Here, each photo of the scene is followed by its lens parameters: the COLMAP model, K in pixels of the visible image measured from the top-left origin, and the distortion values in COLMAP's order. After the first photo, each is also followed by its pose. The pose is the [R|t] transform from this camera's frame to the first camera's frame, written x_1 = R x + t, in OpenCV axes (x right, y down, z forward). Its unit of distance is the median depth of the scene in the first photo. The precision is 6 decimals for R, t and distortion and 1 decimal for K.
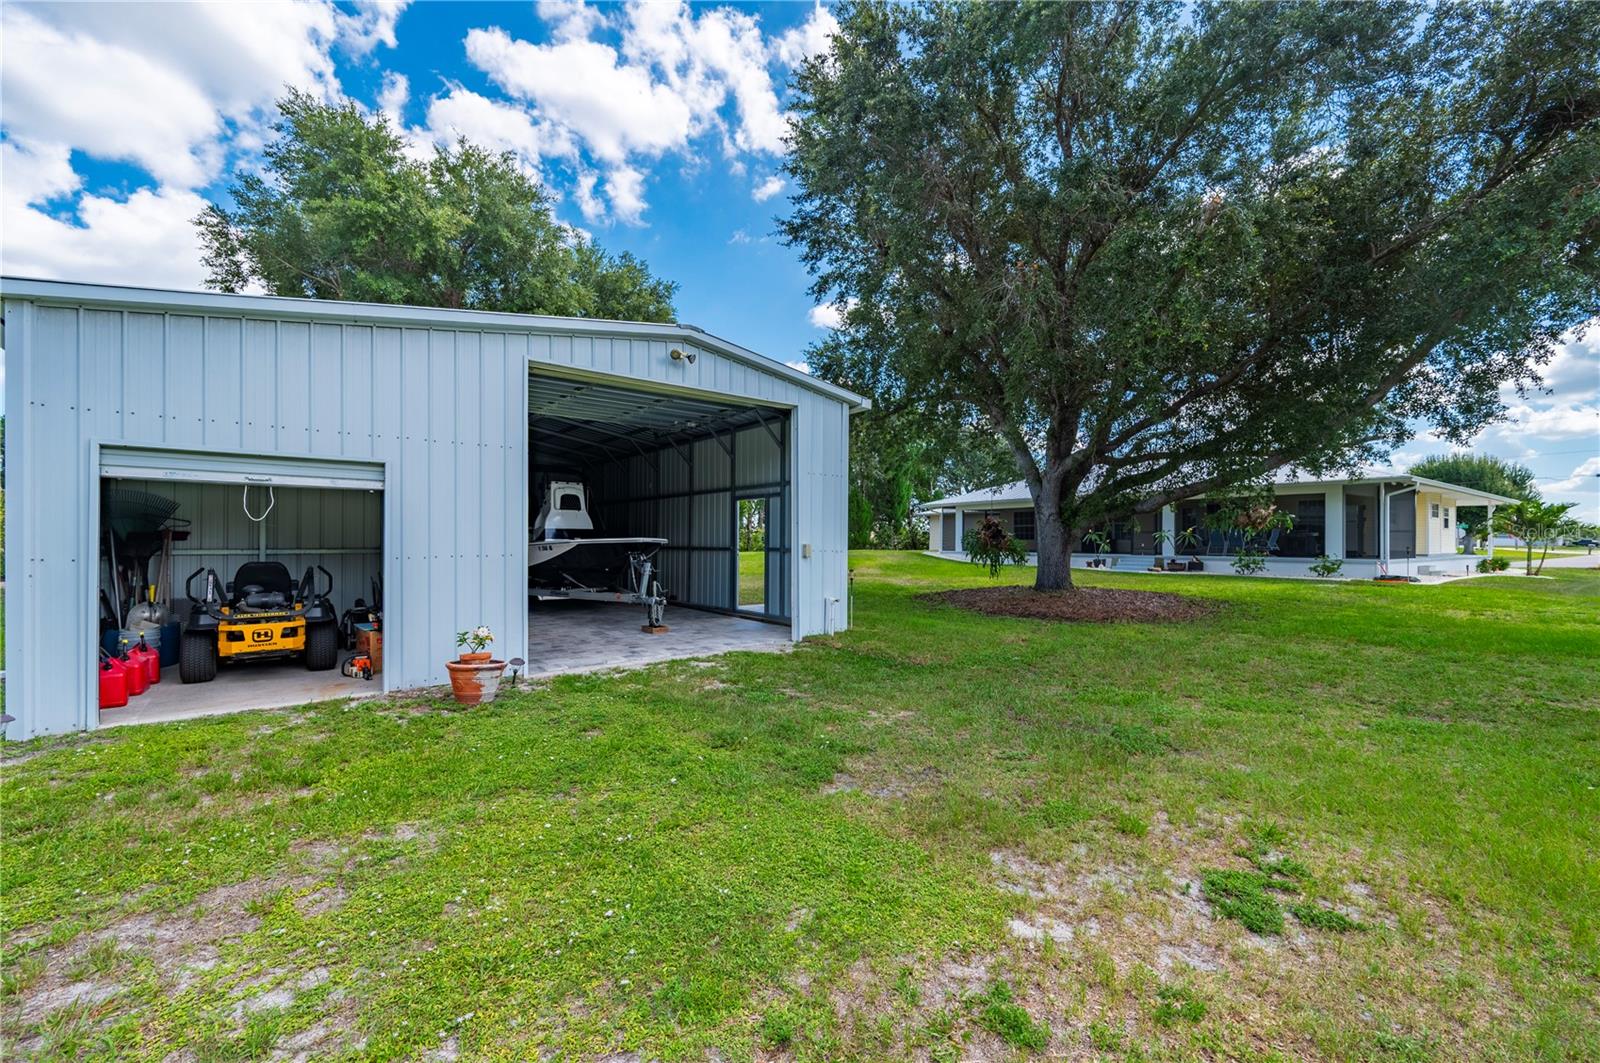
lens RADIAL K [[613.7, 0, 795.6], [0, 613.7, 534.9], [0, 0, 1]] dist [0.010021, 0.000417]
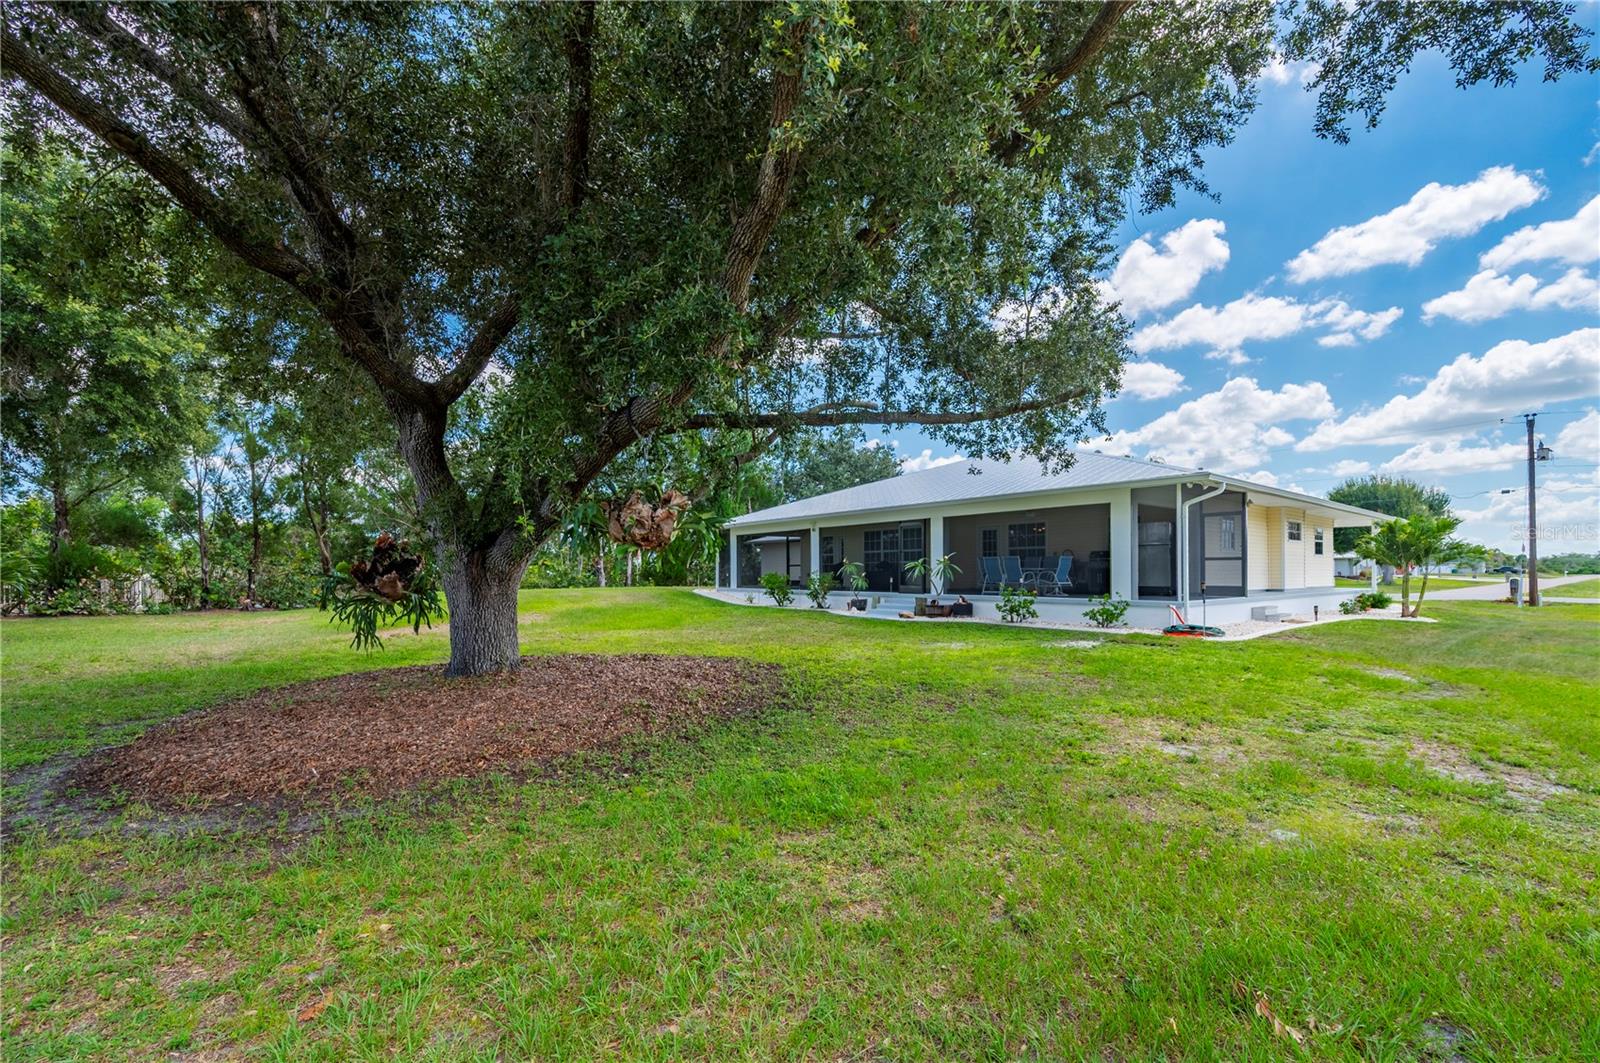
lens RADIAL K [[642.6, 0, 778.0], [0, 642.6, 586.4], [0, 0, 1]] dist [0.002377, 0.001578]
pose [[0.998394, -0.007957, 0.056094, 0.565517], [0.006313, 0.999547, 0.029430, 0.001535], [-0.056303, -0.029029, 0.997992, 0.396838]]
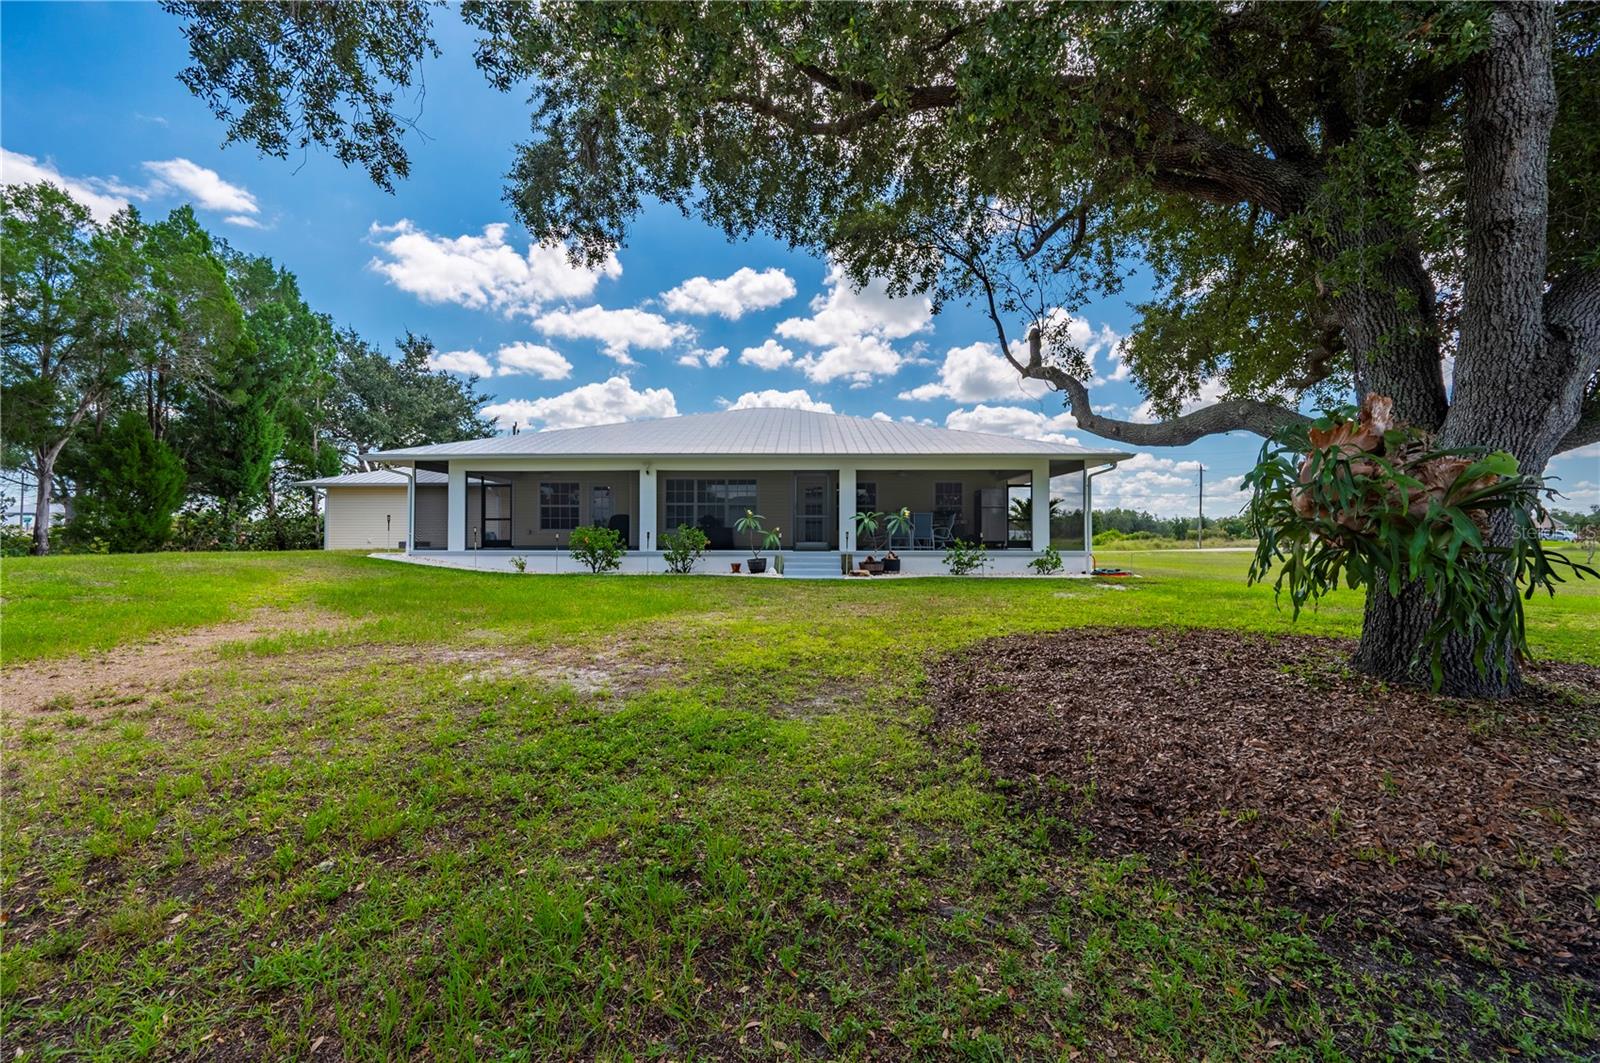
lens RADIAL K [[642.6, 0, 798.6], [0, 642.6, 532.4], [0, 0, 1]] dist [0.002377, 0.001578]
pose [[0.590260, 0.001926, 0.807211, 0.006577], [-0.004459, 0.999990, 0.000874, 0.018860], [-0.807201, -0.004115, 0.590263, 0.933258]]
